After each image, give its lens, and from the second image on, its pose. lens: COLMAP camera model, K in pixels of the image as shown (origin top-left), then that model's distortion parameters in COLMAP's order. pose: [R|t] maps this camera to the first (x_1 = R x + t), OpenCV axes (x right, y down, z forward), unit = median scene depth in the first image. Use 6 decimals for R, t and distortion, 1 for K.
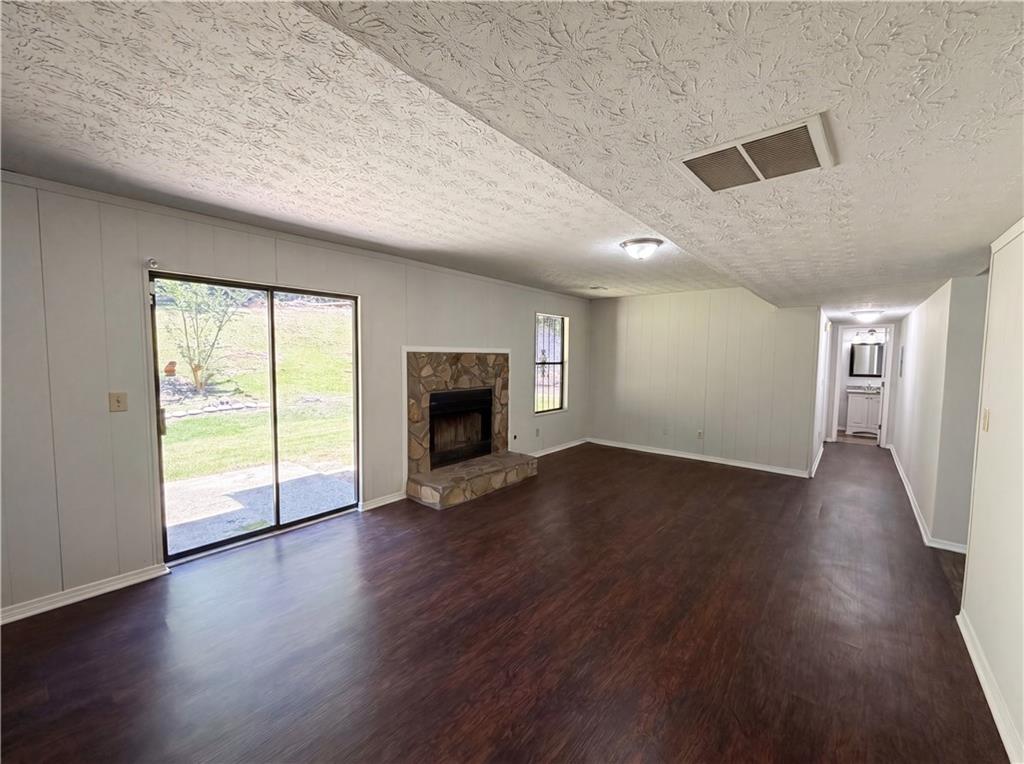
lens RADIAL K [[409.2, 0, 509.0], [0, 409.2, 381.9], [0, 0, 1]] dist [0.002083, -0.000083]
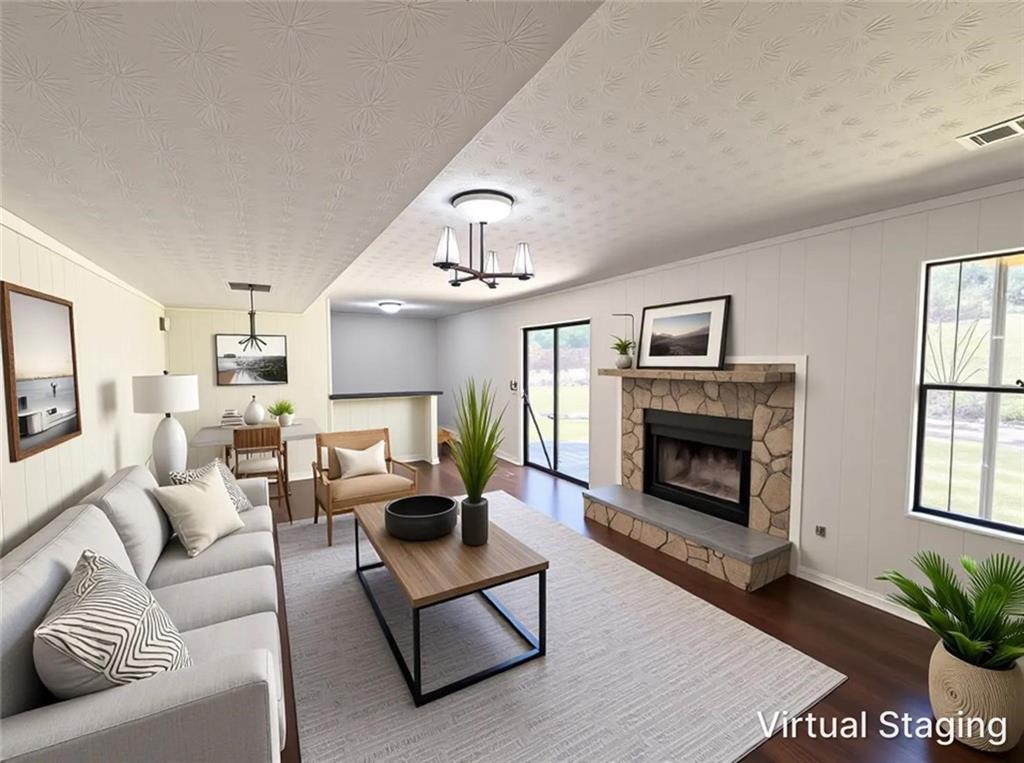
lens RADIAL K [[409.2, 0, 509.0], [0, 409.2, 381.4], [0, 0, 1]] dist [0.002083, -0.000083]
pose [[-0.325737, 0.036314, -0.944763, 0.666908], [-0.062716, 0.996231, 0.059916, -0.059578], [0.943378, 0.078769, -0.322232, 0.860417]]
